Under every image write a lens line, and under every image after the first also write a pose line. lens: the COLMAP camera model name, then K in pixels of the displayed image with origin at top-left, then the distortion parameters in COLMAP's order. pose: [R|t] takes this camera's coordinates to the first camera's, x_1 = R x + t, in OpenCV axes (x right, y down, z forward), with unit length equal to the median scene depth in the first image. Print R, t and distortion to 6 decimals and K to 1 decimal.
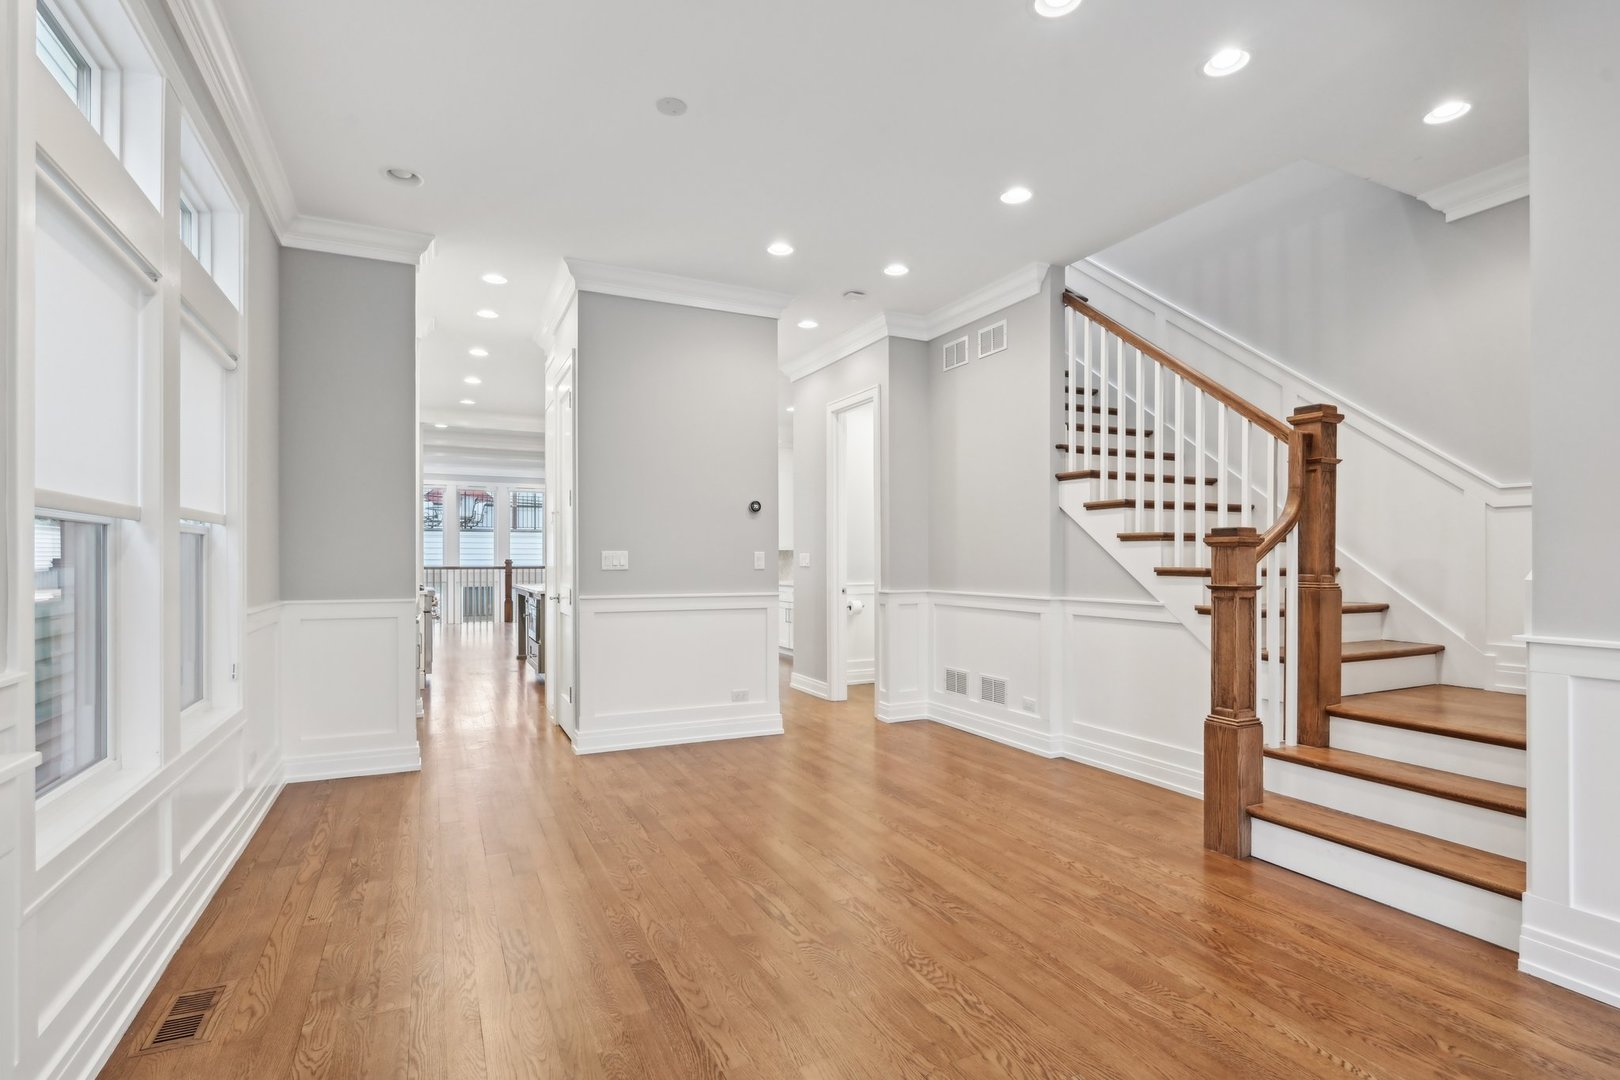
lens RADIAL K [[786.1, 0, 811.9], [0, 786.1, 558.4], [0, 0, 1]] dist [-0.003470, -0.000142]
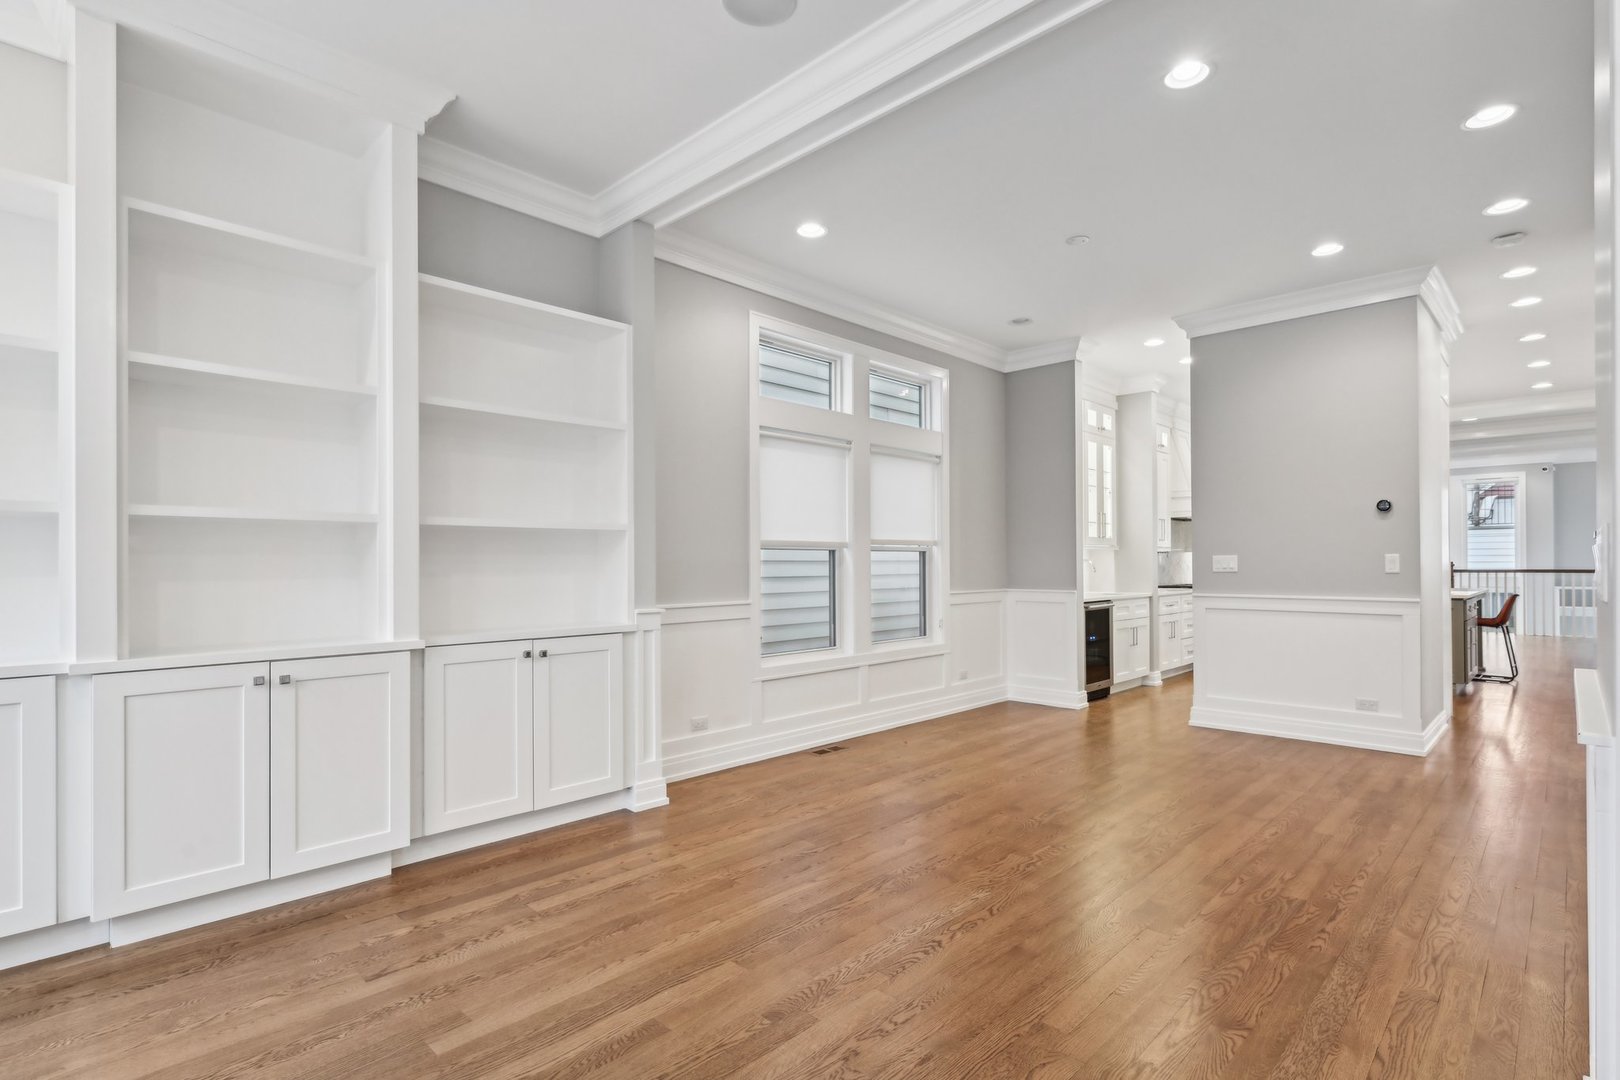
lens RADIAL K [[786.1, 0, 811.9], [0, 786.1, 558.4], [0, 0, 1]] dist [-0.003470, -0.000142]
pose [[0.343047, -0.007711, -0.939287, 0.736361], [0.005127, 0.999967, -0.006336, -0.001254], [0.939304, -0.002642, 0.343075, 0.052000]]
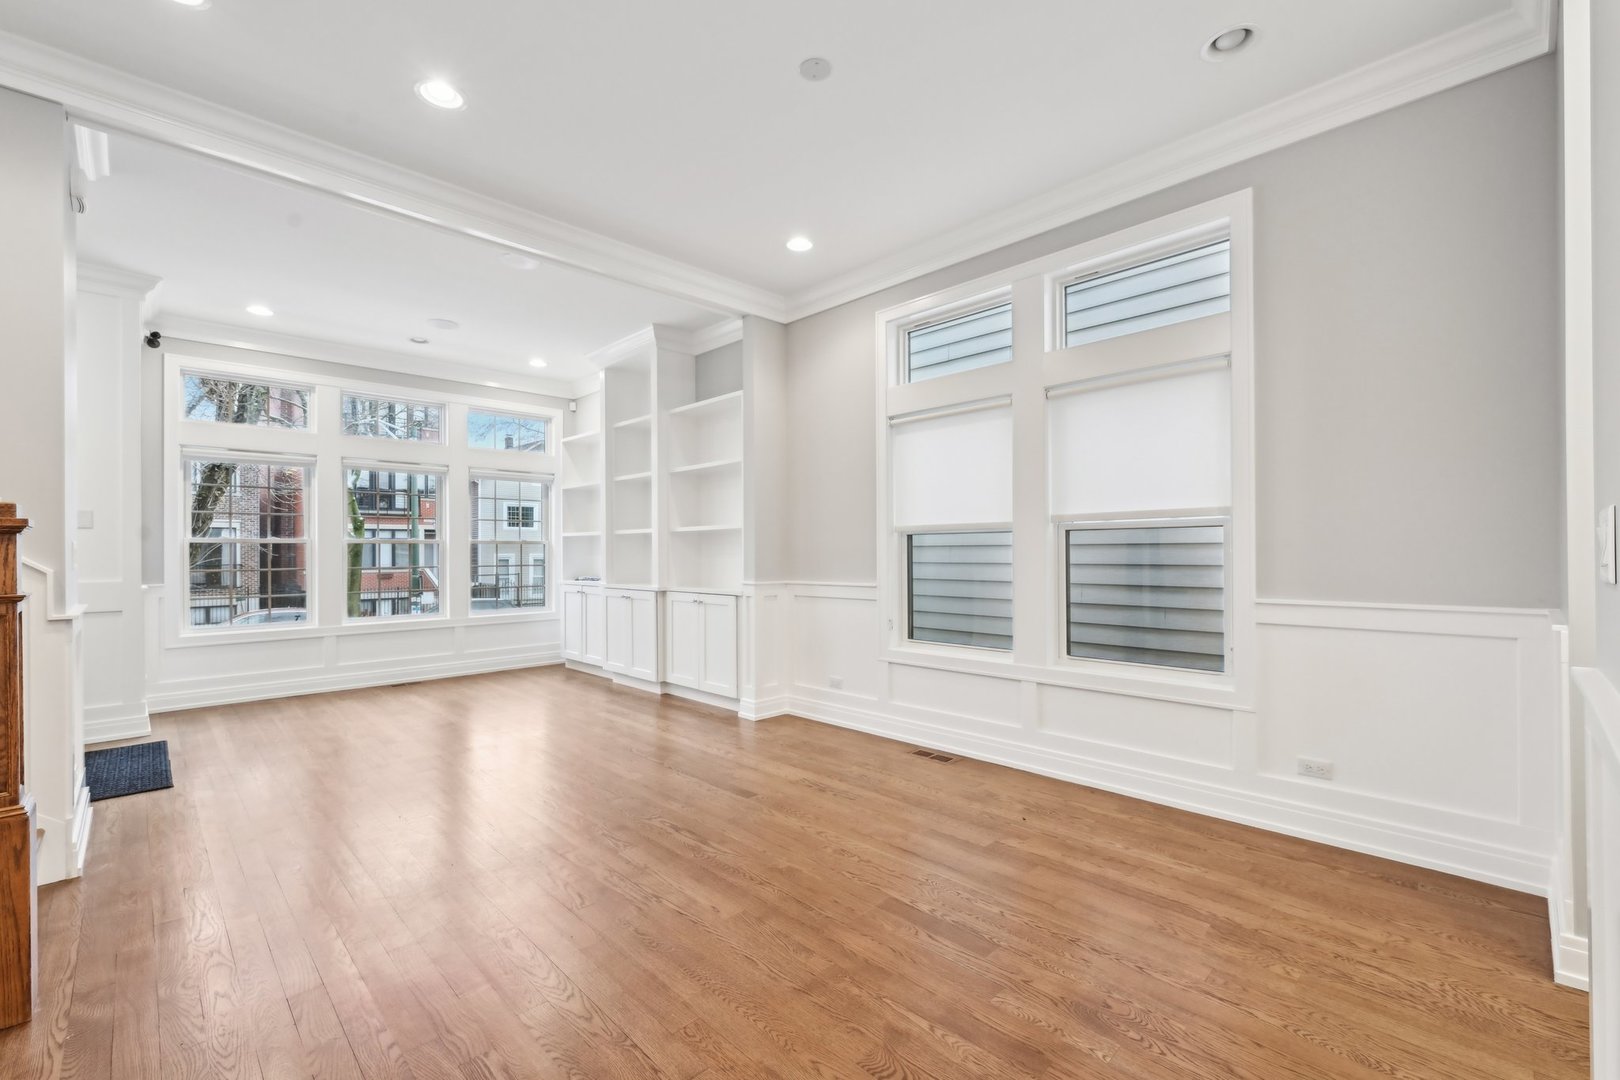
lens RADIAL K [[692.5, 0, 810.8], [0, 692.5, 548.1], [0, 0, 1]] dist [0.001270, 0.000132]
pose [[-0.948709, 0.002765, -0.316137, 0.070394], [0.005781, 0.999946, -0.008605, 0.005167], [0.316097, -0.009991, -0.948674, 1.348856]]
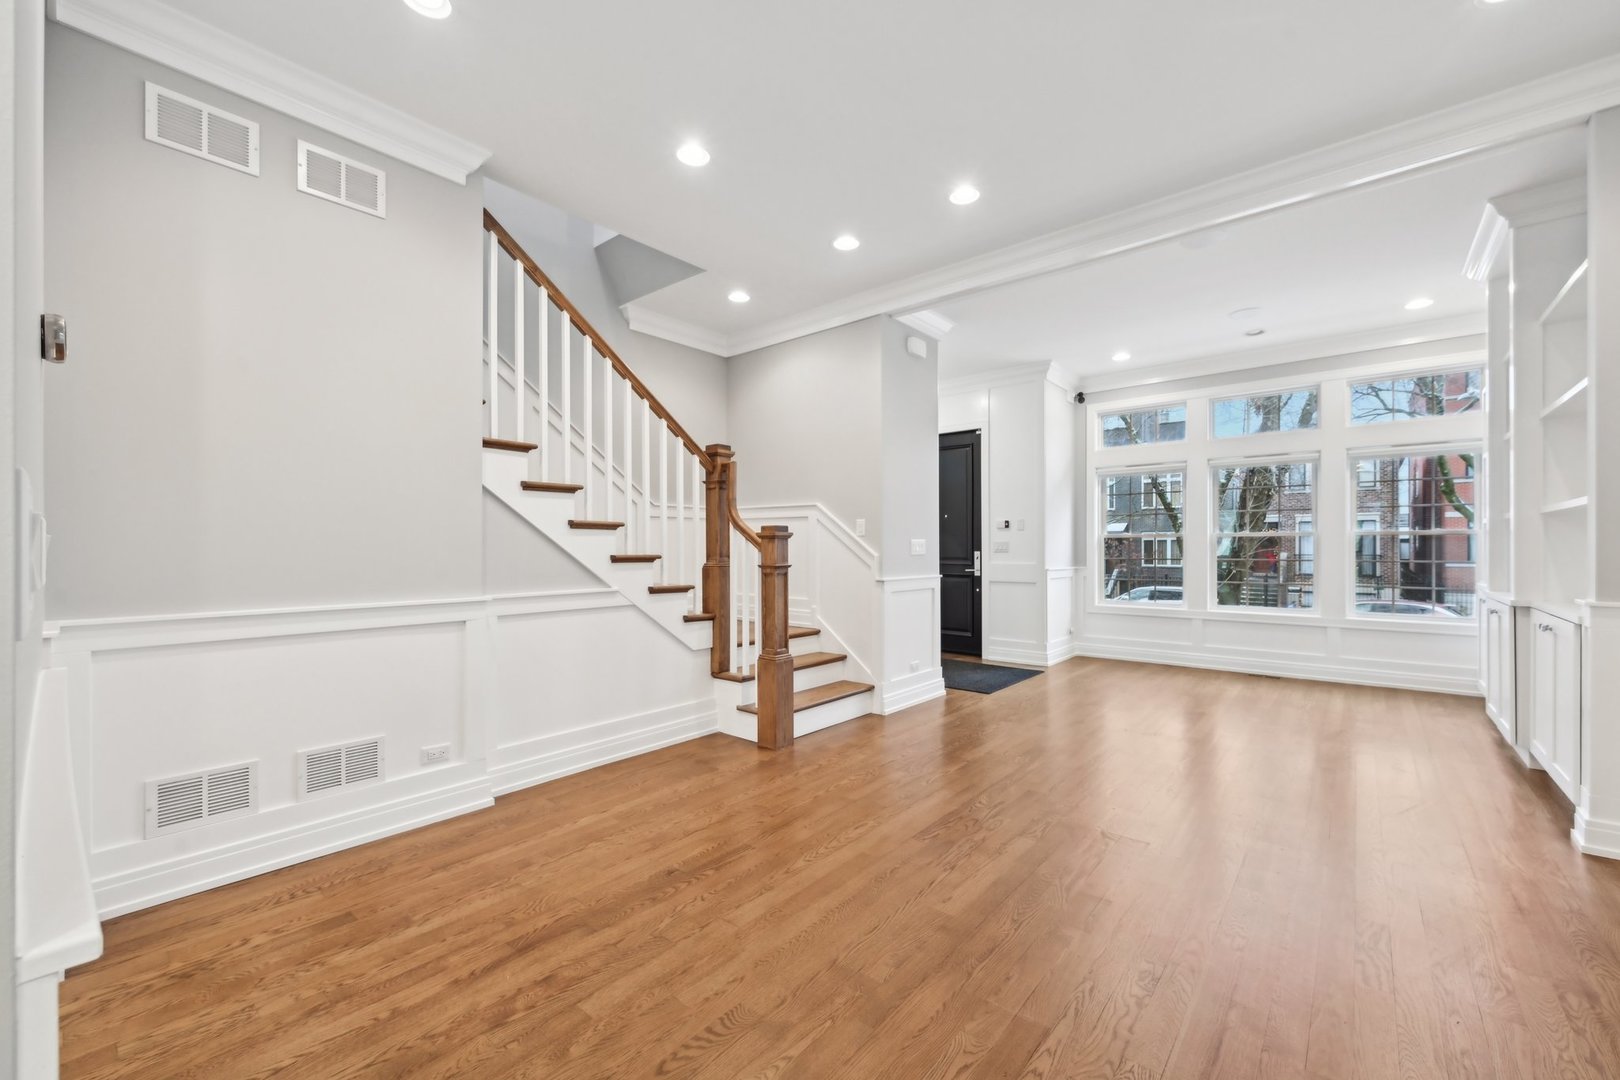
lens RADIAL K [[648.9, 0, 812.8], [0, 648.9, 546.5], [0, 0, 1]] dist [-0.000127, -0.000028]
pose [[-0.407833, 0.002390, 0.913053, -0.467623], [0.000363, 0.999997, -0.002455, 0.002203], [-0.913056, -0.000670, -0.407833, 1.112225]]
